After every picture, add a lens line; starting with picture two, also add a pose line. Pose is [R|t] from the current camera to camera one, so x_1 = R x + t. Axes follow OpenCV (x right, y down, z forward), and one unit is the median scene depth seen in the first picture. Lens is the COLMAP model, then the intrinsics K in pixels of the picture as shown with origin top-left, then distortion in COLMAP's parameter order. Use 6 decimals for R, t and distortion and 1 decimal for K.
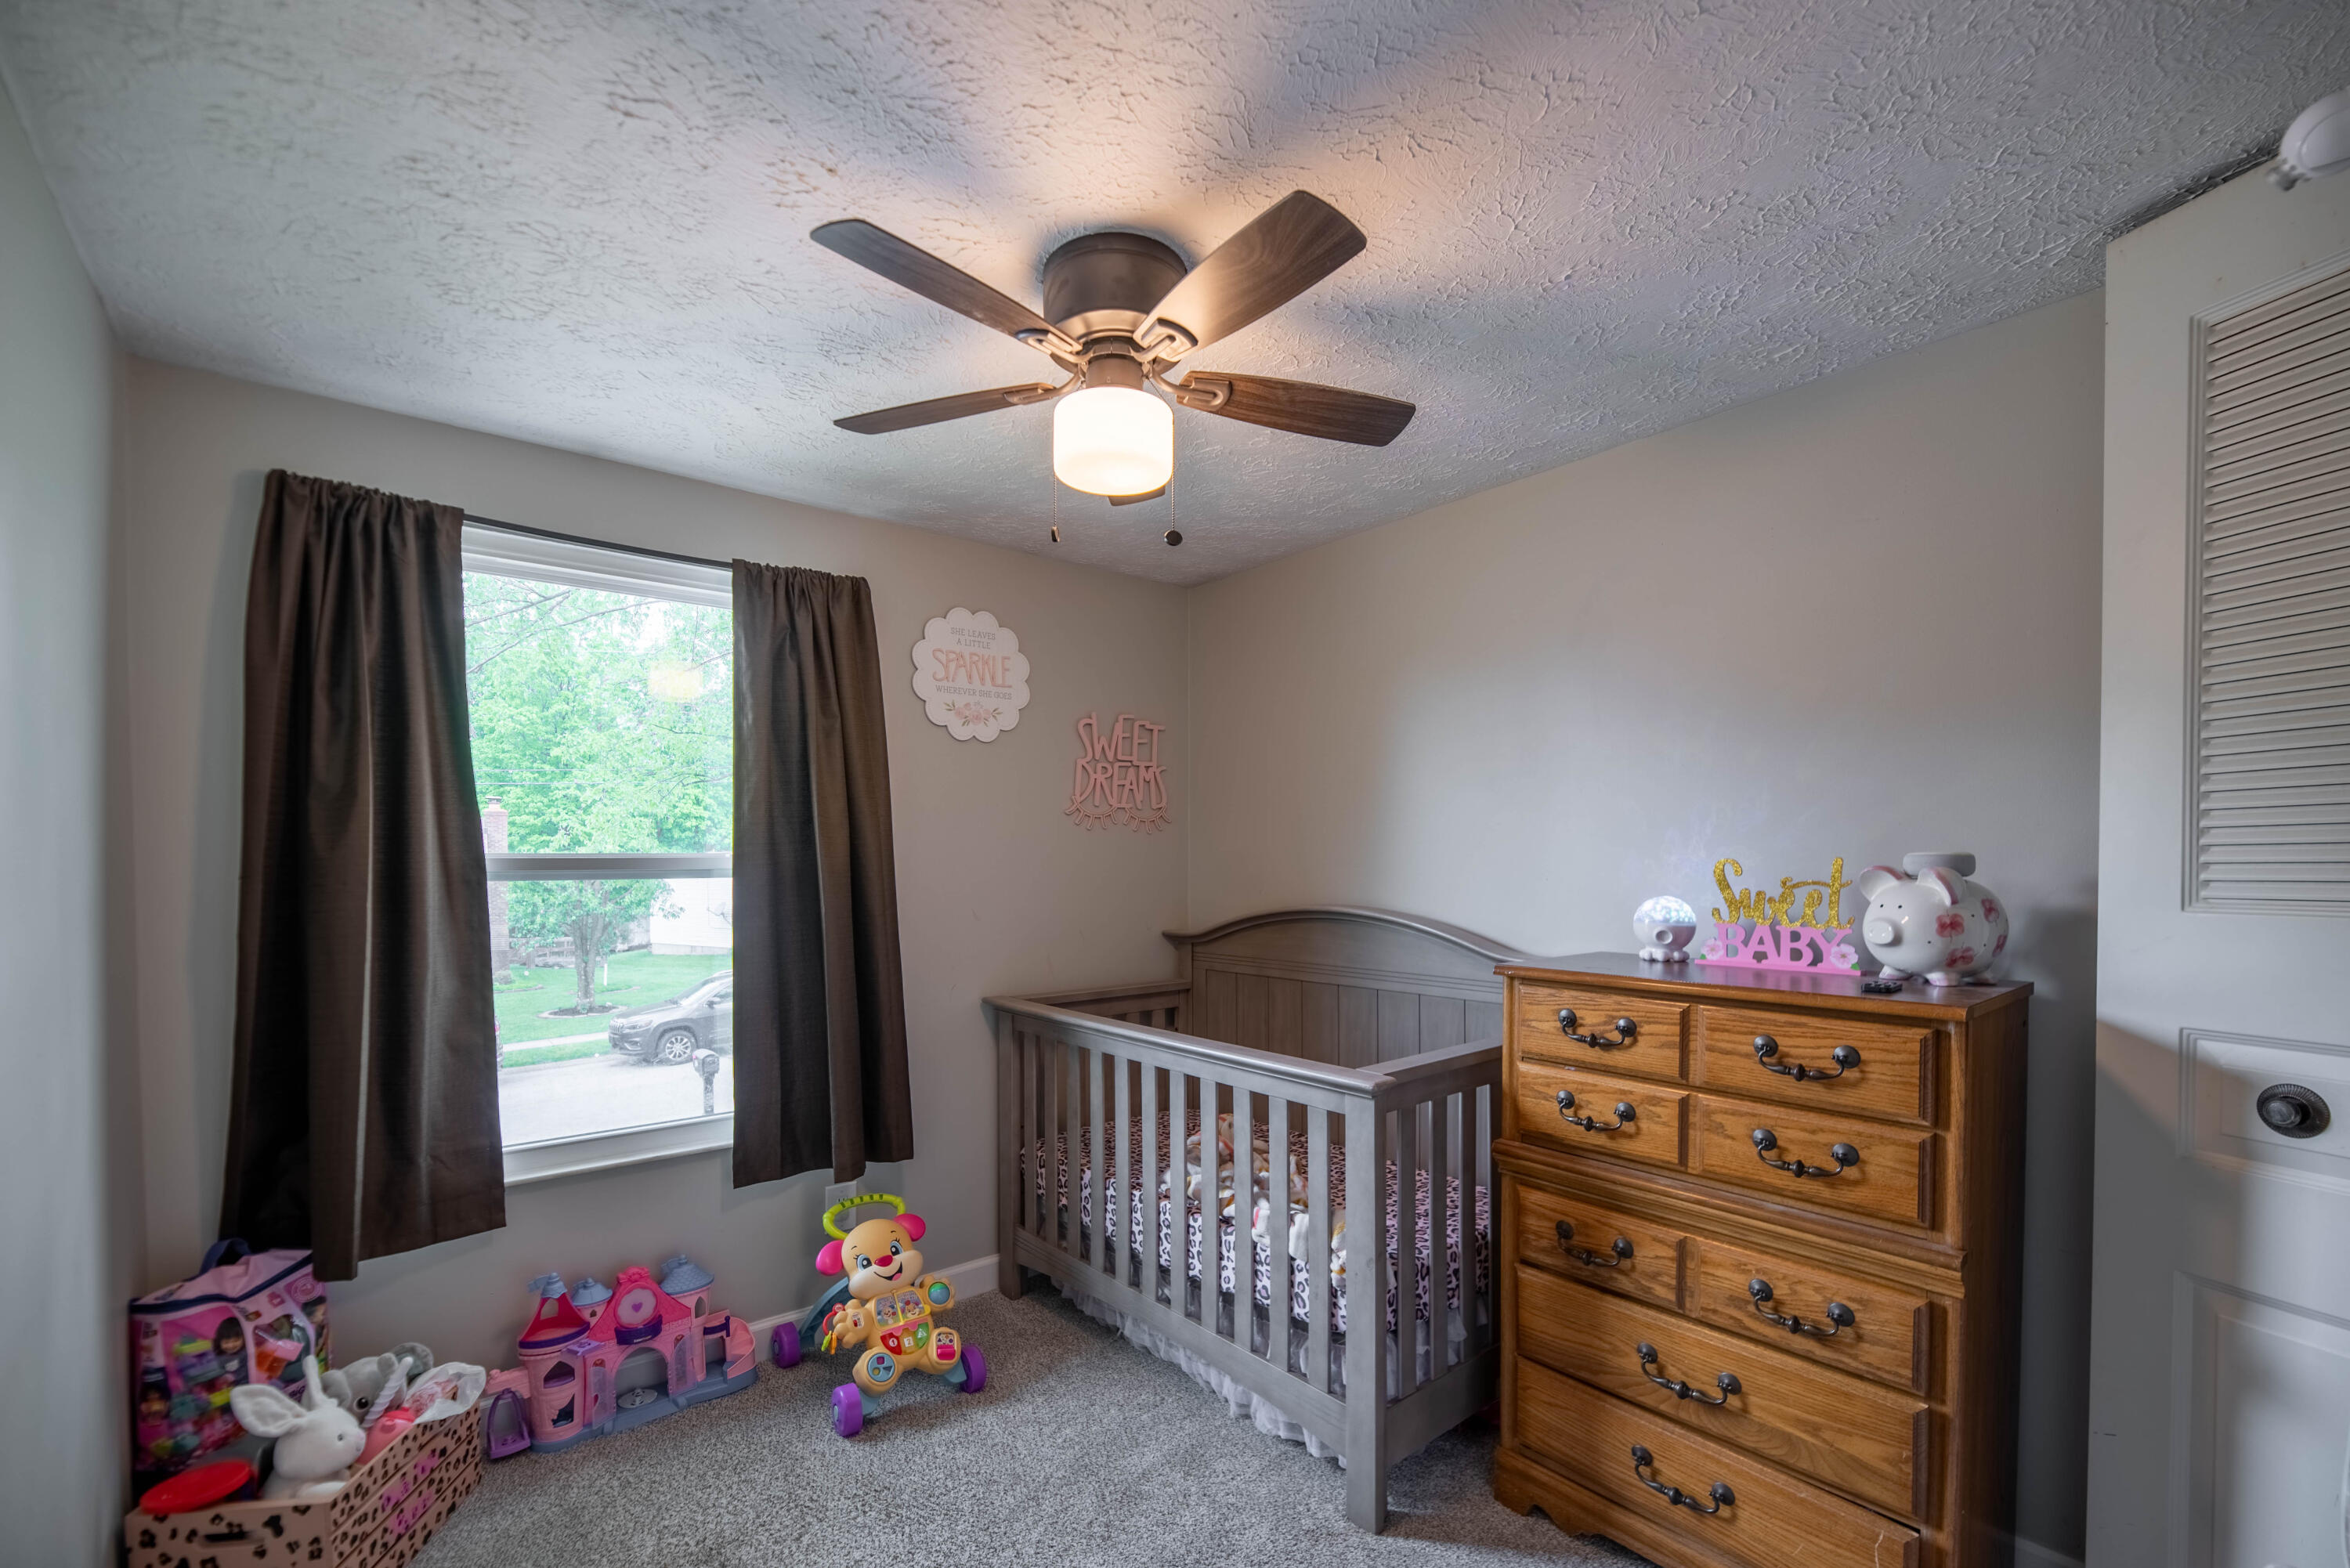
lens RADIAL K [[982.9, 0, 1173.6], [0, 982.9, 870.6], [0, 0, 1]] dist [0.000829, 0.000082]
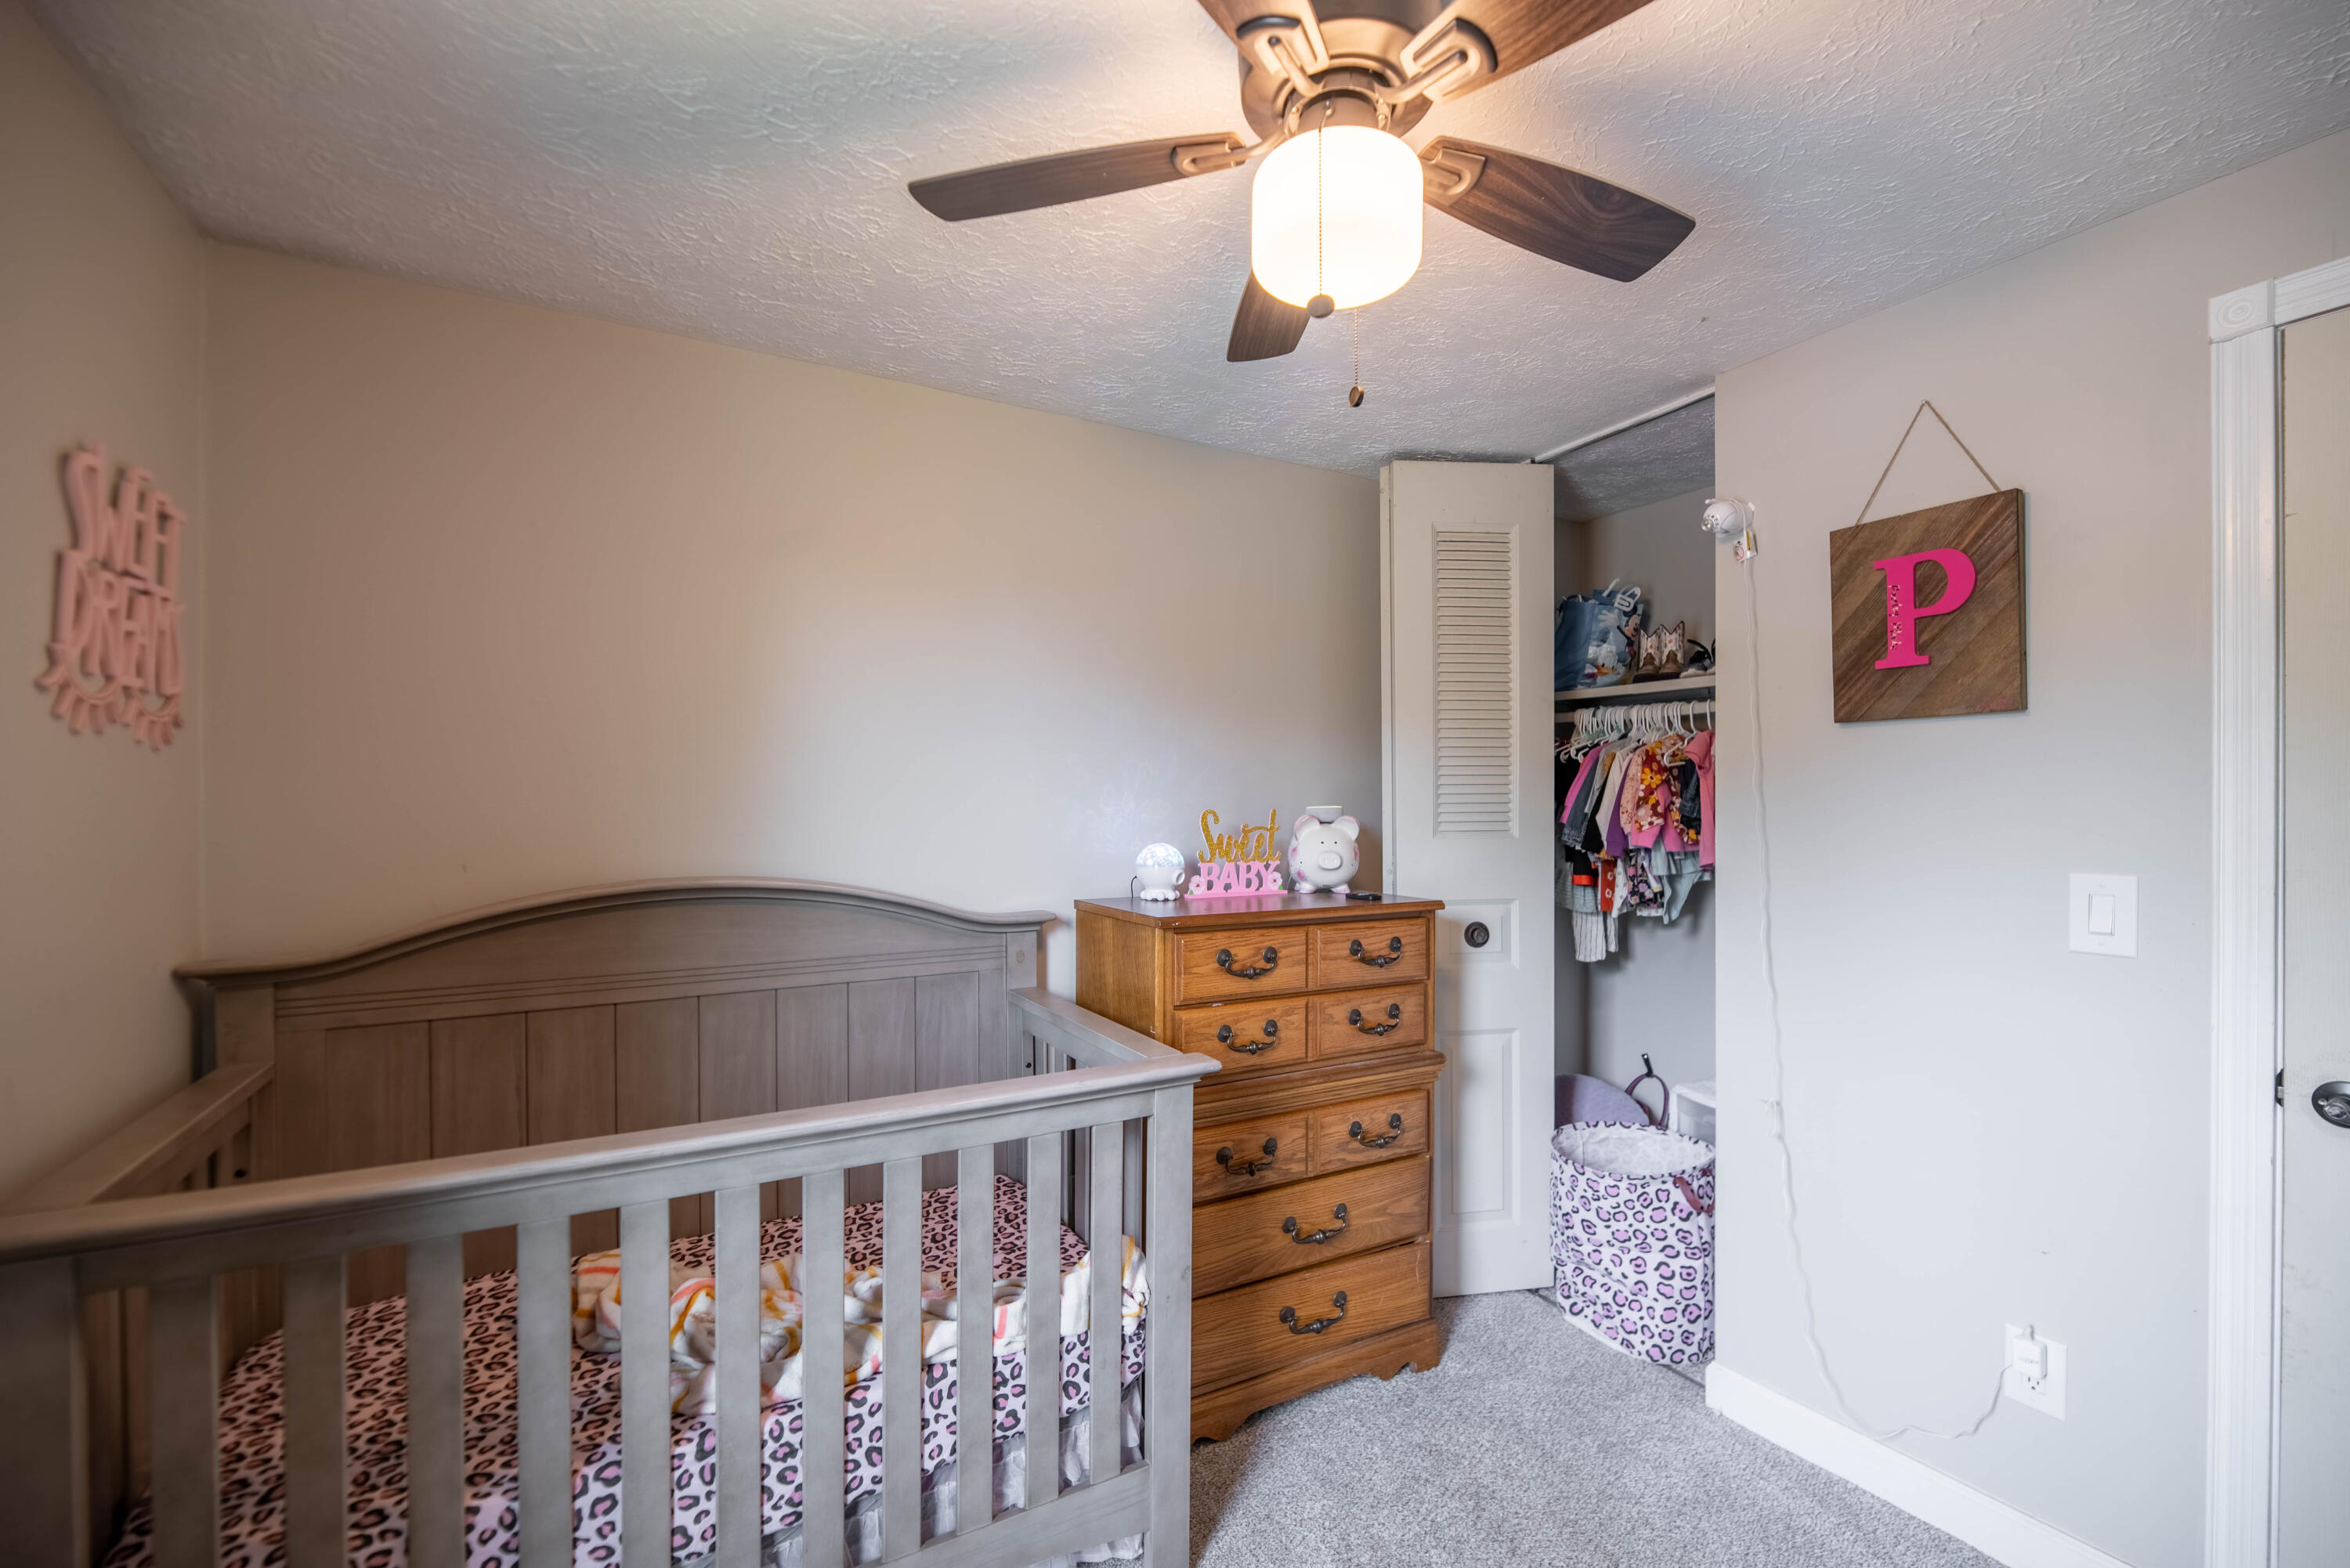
lens RADIAL K [[951.1, 0, 1166.2], [0, 951.1, 811.7], [0, 0, 1]] dist [-0.001665, -0.000196]
pose [[0.206248, -0.001562, 0.978499, -0.634505], [0.012659, 0.999919, -0.001072, -0.009510], [-0.978418, 0.012608, 0.206251, 0.849014]]
